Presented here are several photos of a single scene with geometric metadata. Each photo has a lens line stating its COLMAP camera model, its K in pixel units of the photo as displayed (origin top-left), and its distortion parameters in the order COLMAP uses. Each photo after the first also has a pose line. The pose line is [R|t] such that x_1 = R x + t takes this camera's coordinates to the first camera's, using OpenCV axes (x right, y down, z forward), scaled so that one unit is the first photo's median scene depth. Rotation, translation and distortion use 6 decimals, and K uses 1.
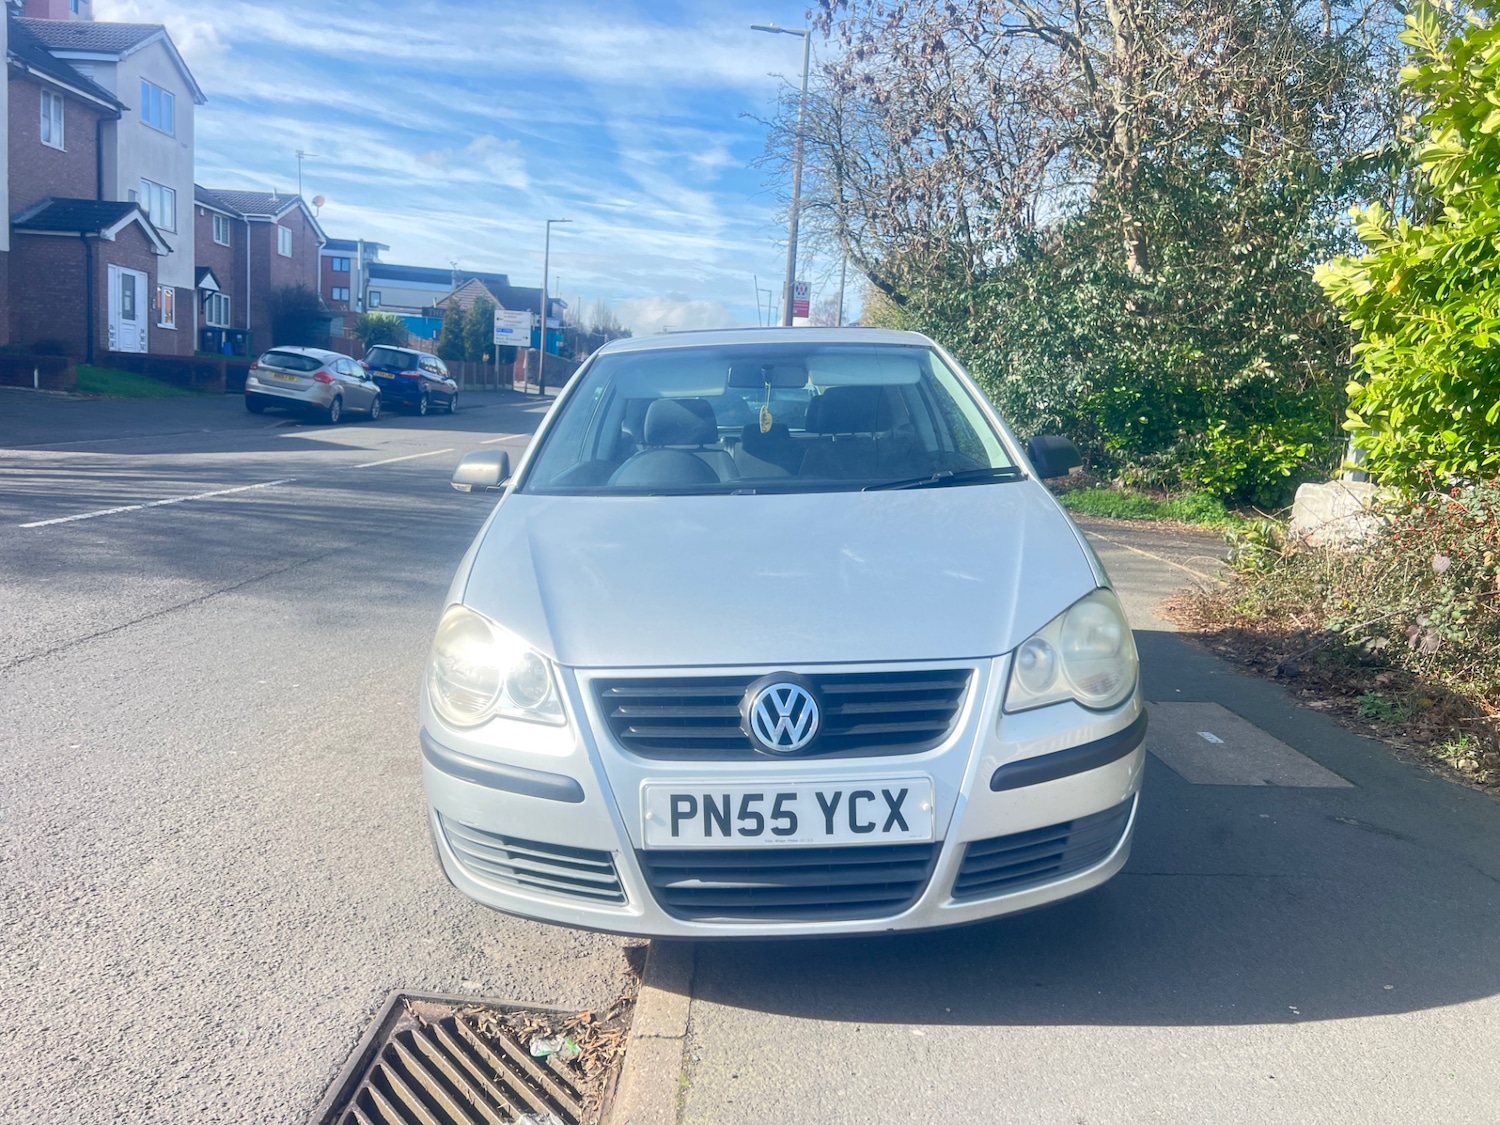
lens RADIAL K [[1120.2, 0, 746.8], [0, 1120.2, 559.4], [0, 0, 1]] dist [0.056784, -0.061491]
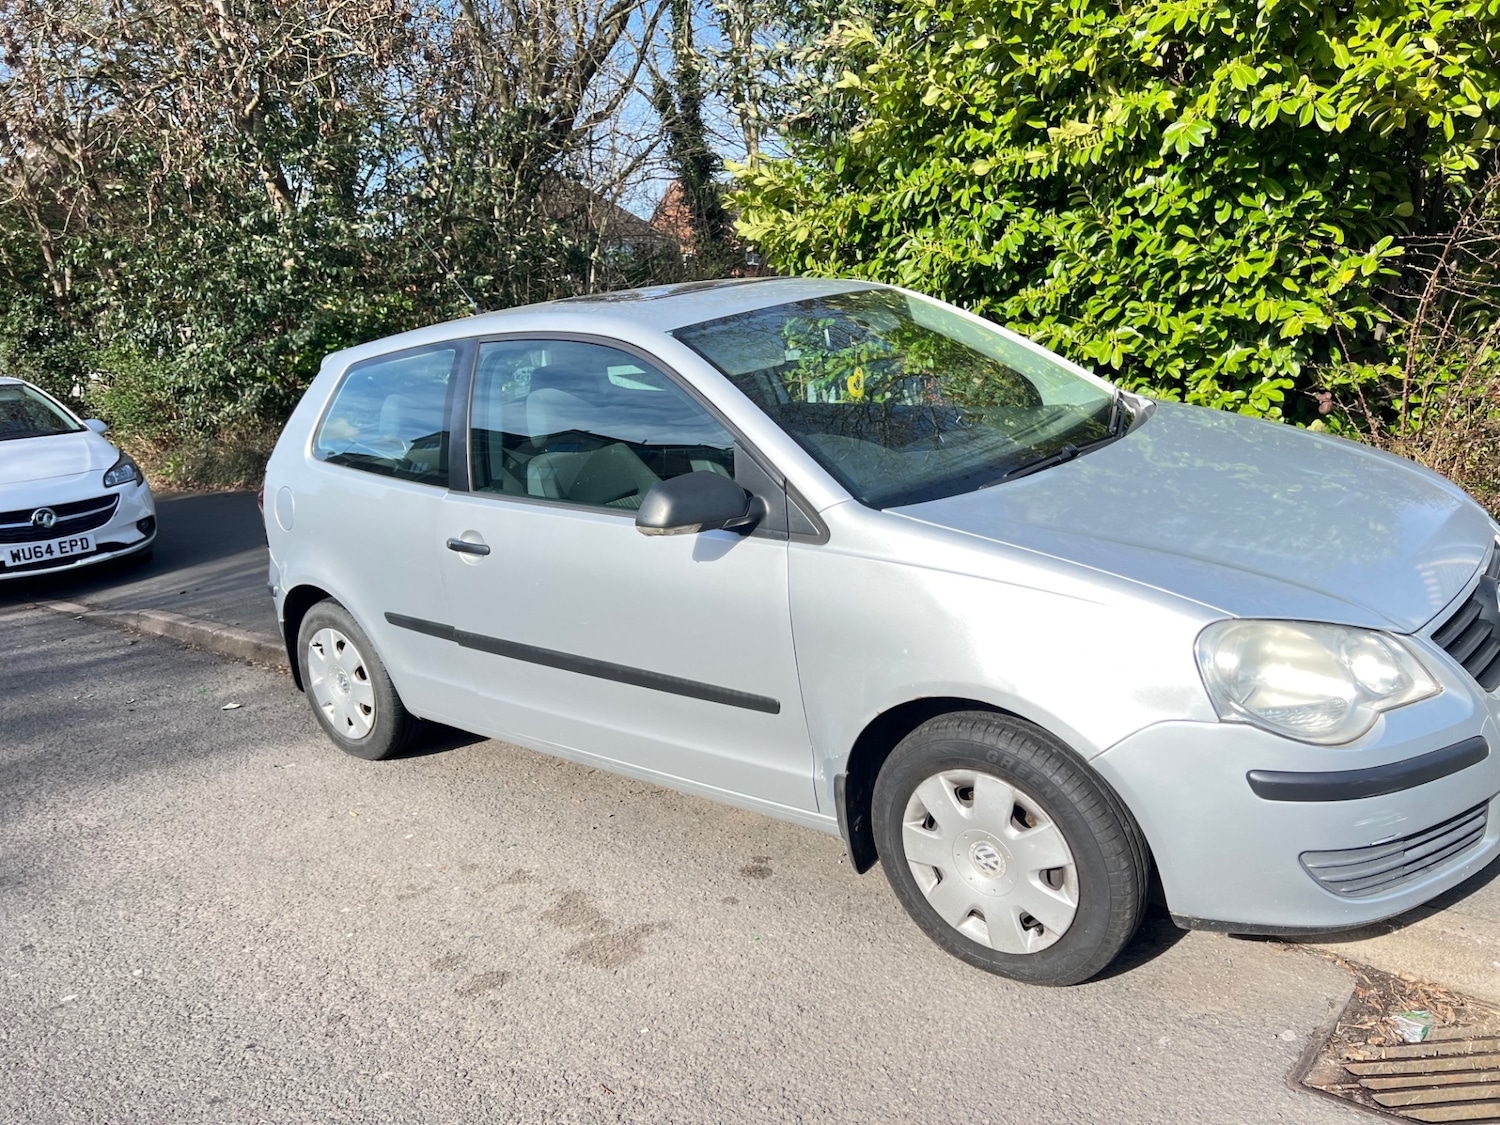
lens RADIAL K [[1108.9, 0, 708.8], [0, 1108.9, 505.8], [0, 0, 1]] dist [0.005810, -0.003281]
pose [[0.654664, -0.216018, 0.724398, -0.683220], [0.220245, 0.971230, 0.090581, -0.127629], [-0.723124, 0.100245, 0.683406, 0.442387]]
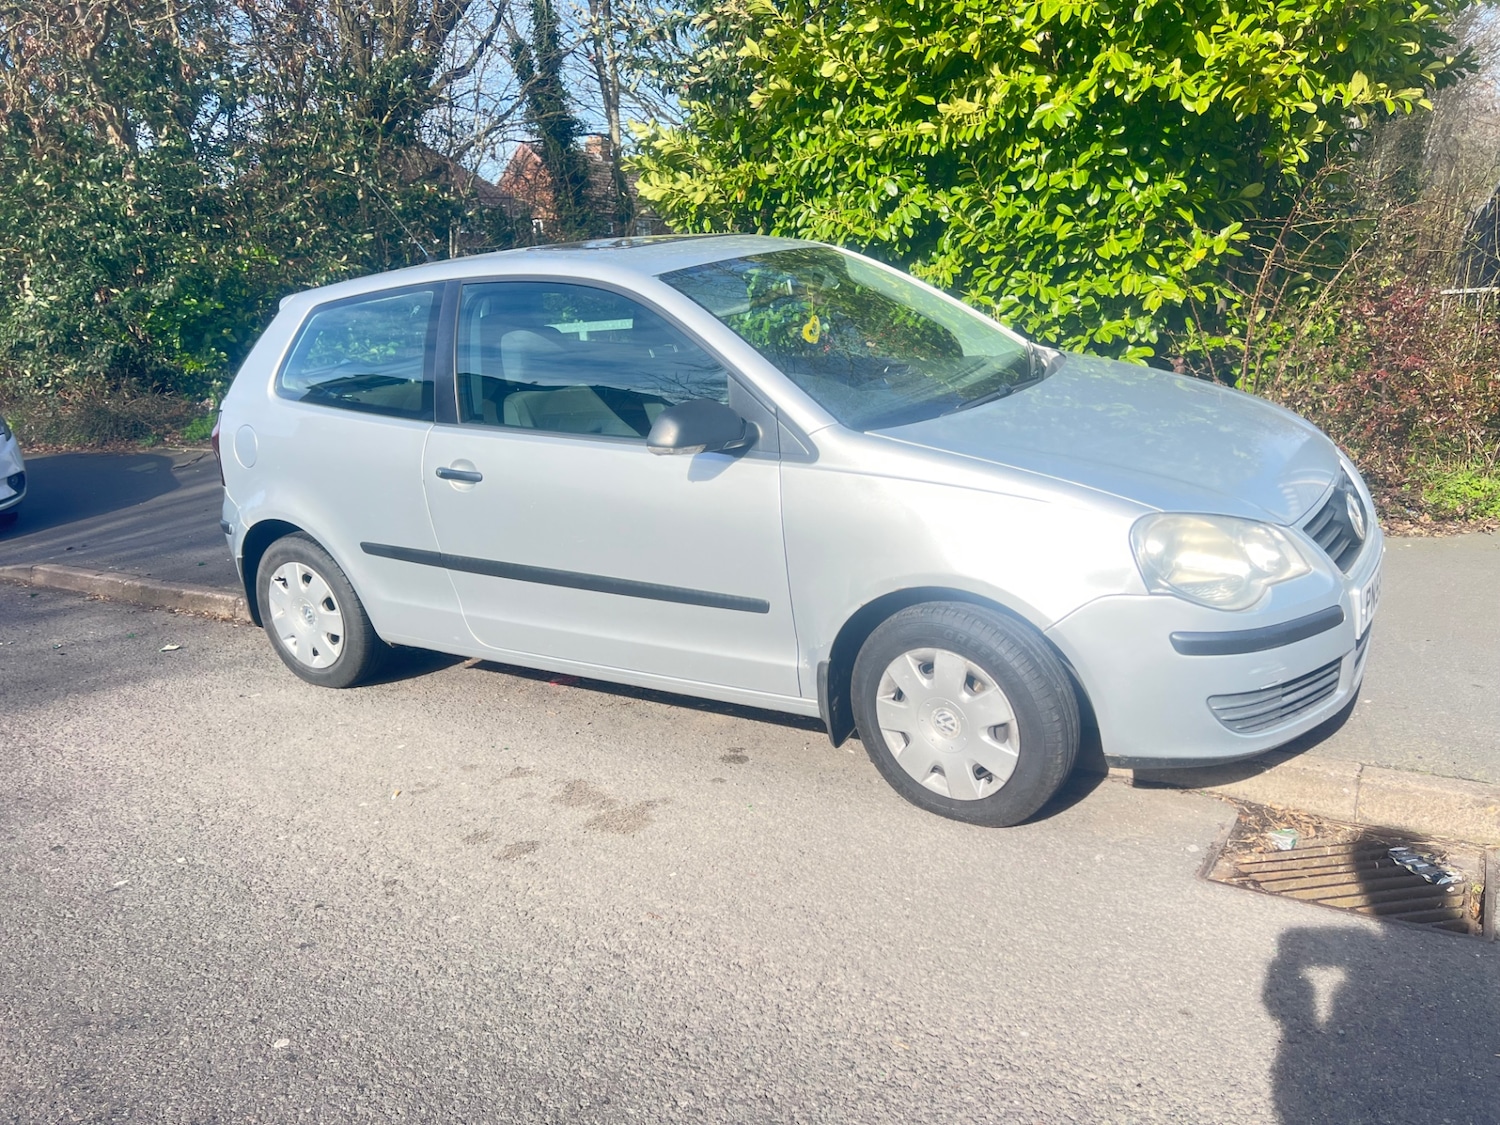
lens RADIAL K [[1123.2, 0, 714.6], [0, 1123.2, 516.9], [0, 0, 1]] dist [0.020154, -0.005562]
pose [[0.545044, -0.239034, 0.803610, -0.828562], [0.203130, 0.967588, 0.150038, -0.123646], [-0.813428, 0.081460, 0.575933, 0.458818]]
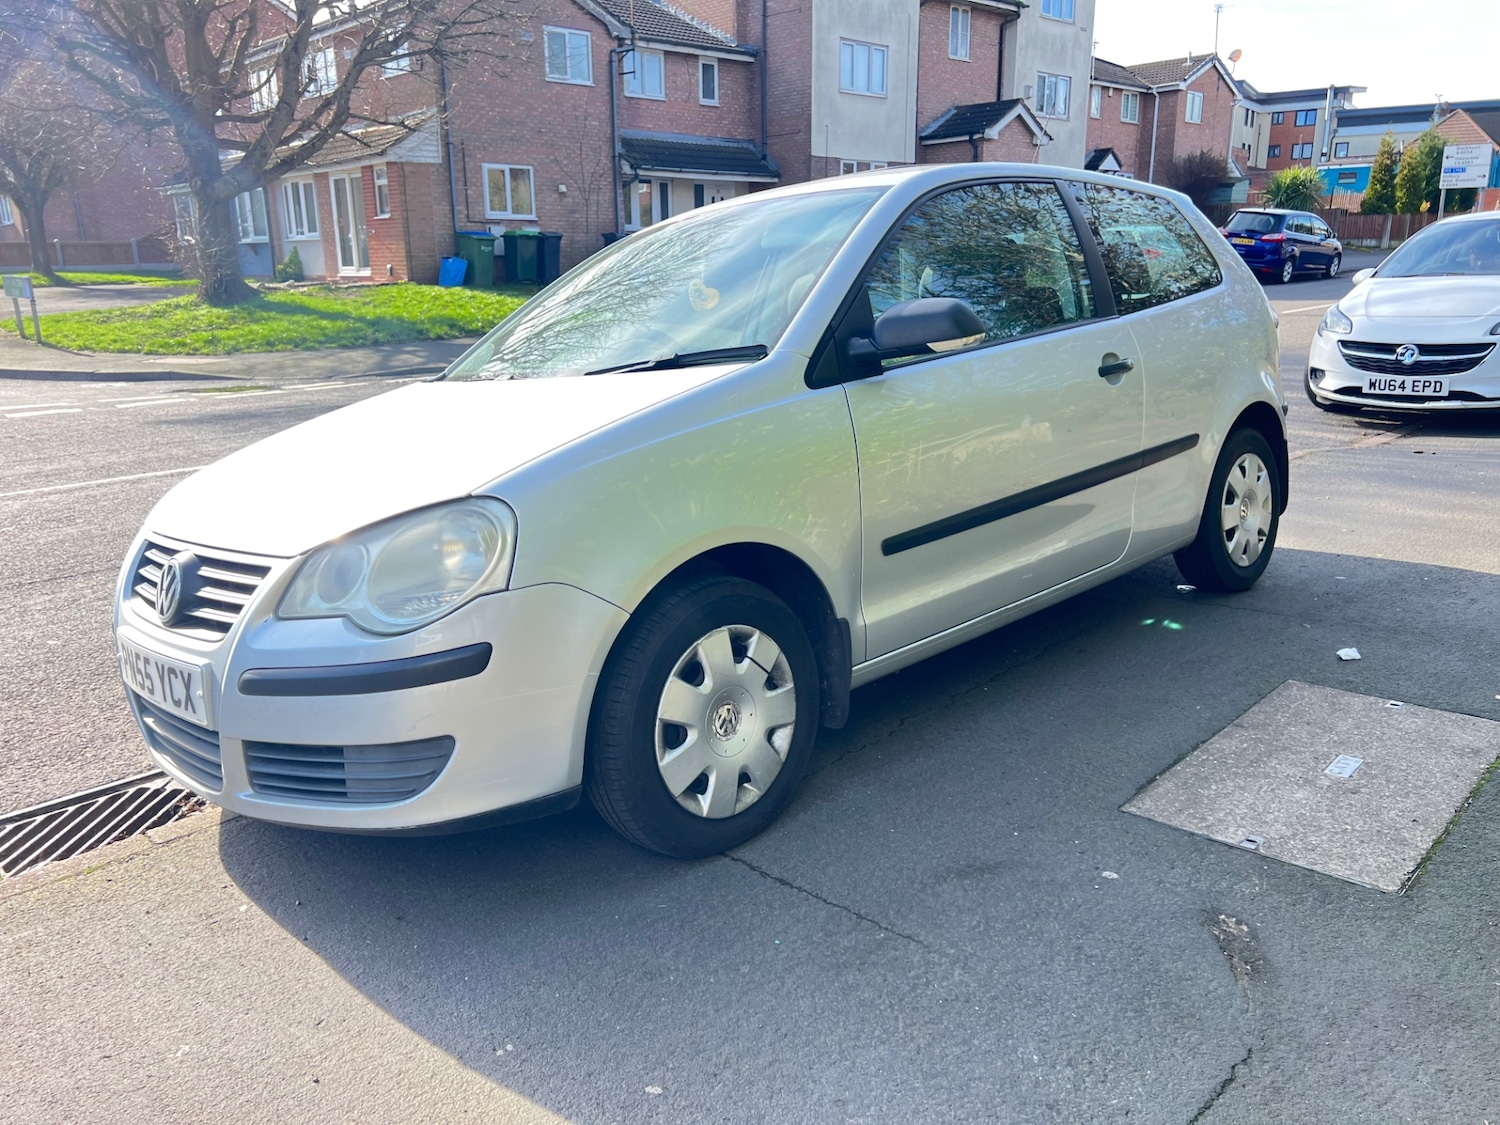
lens RADIAL K [[1120.2, 0, 746.8], [0, 1120.2, 559.4], [0, 0, 1]] dist [0.056784, -0.061491]
pose [[0.696472, 0.112465, -0.708716, 0.658054], [-0.036003, 0.991875, 0.122018, -0.024173], [0.716680, -0.059466, 0.694862, 0.351345]]
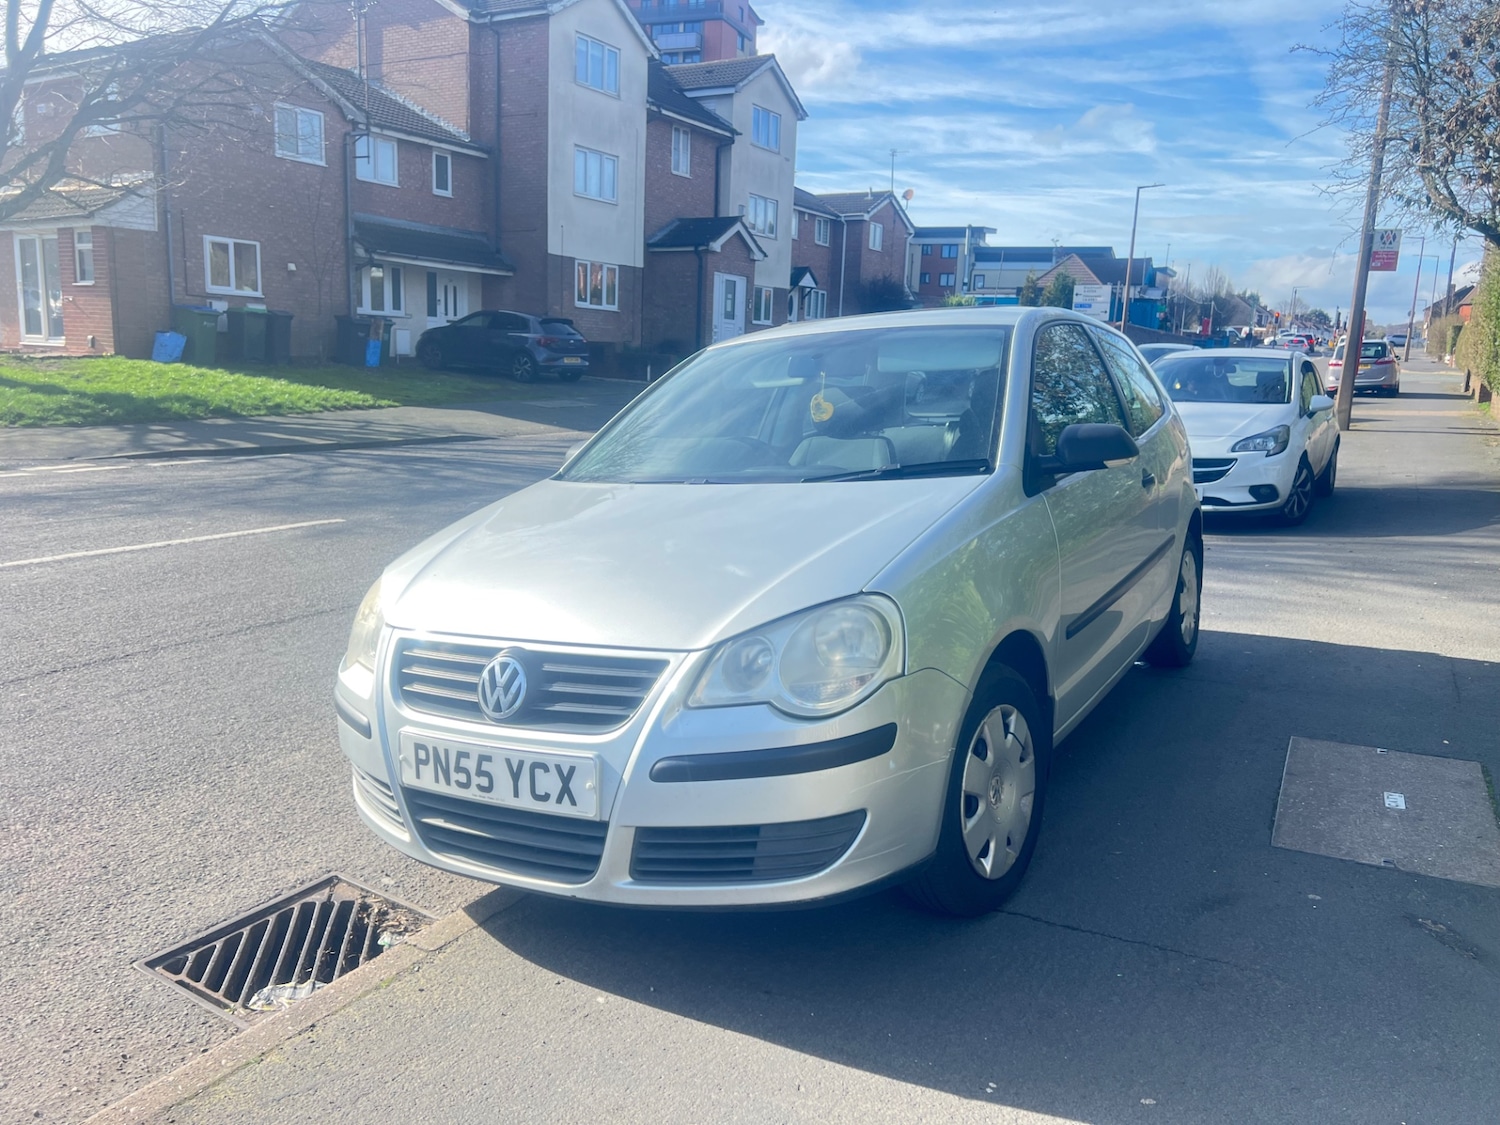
lens RADIAL K [[1116.0, 0, 746.9], [0, 1116.0, 561.9], [0, 0, 1]] dist [0.055727, -0.060408]
pose [[0.865468, 0.057295, -0.497678, 0.429994], [-0.046355, 0.998335, 0.034323, -0.017842], [0.498816, -0.006636, 0.866683, 0.088751]]
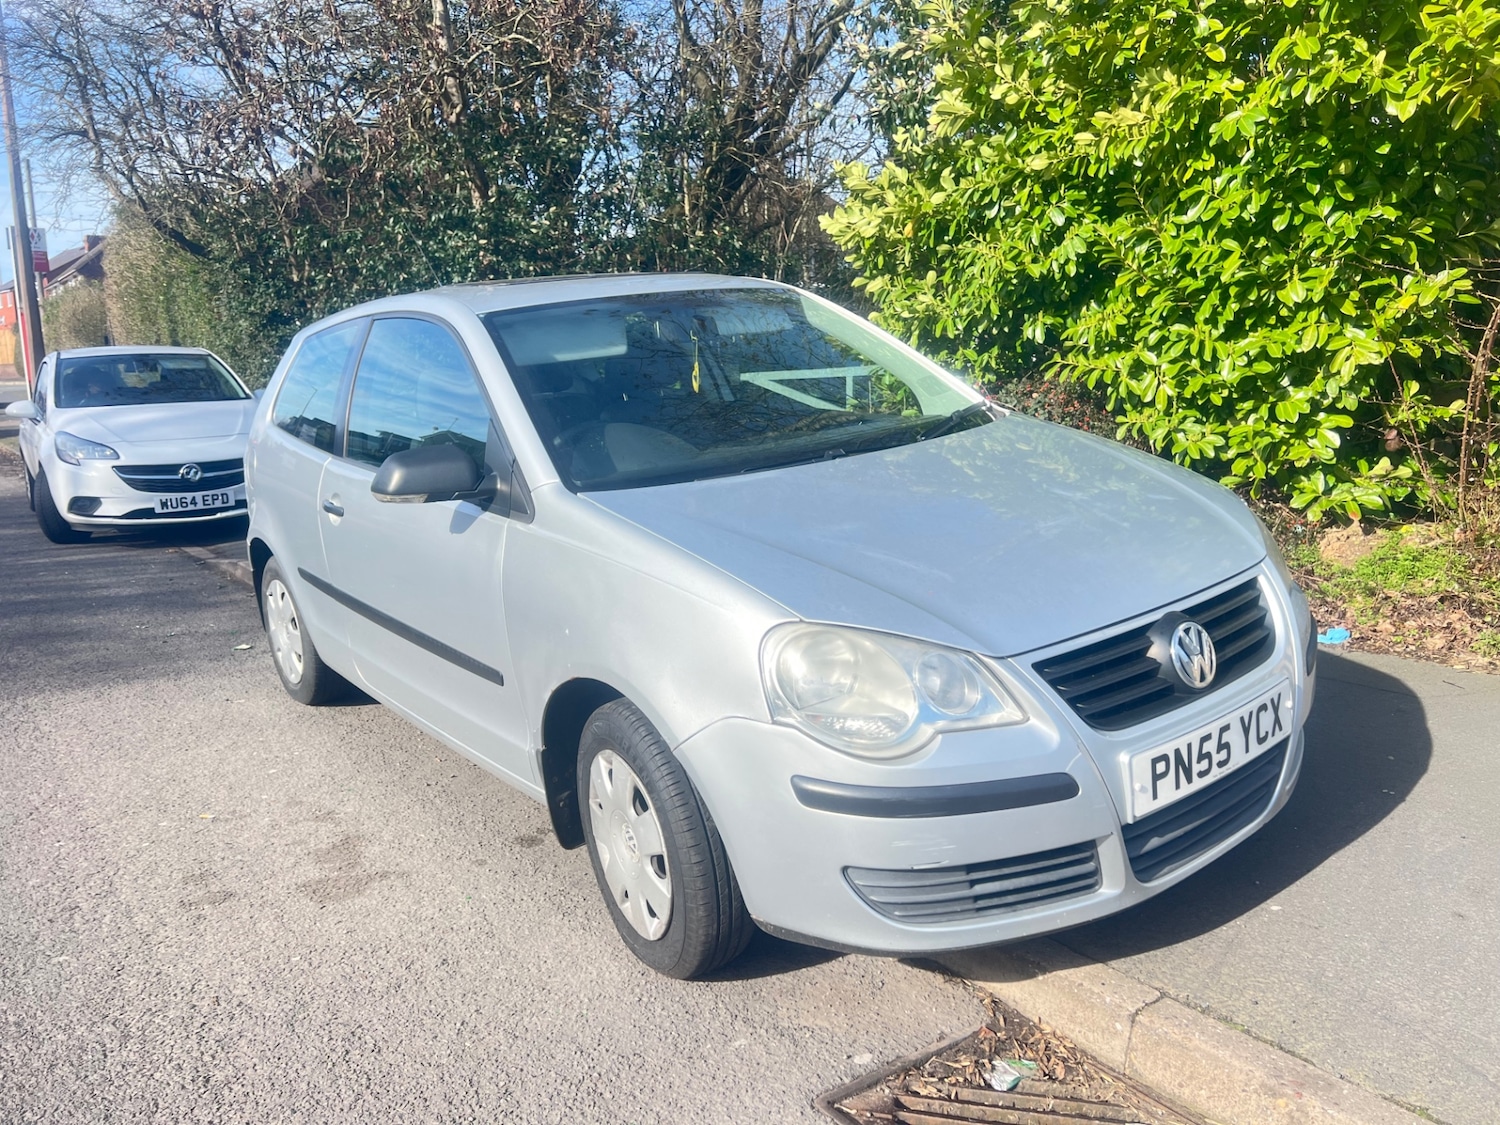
lens RADIAL K [[1120.2, 0, 746.8], [0, 1120.2, 559.4], [0, 0, 1]] dist [0.056784, -0.061491]
pose [[0.796282, -0.178086, 0.578118, -0.469207], [0.153646, 0.983885, 0.091452, -0.053995], [-0.585088, 0.016004, 0.810812, 0.223887]]
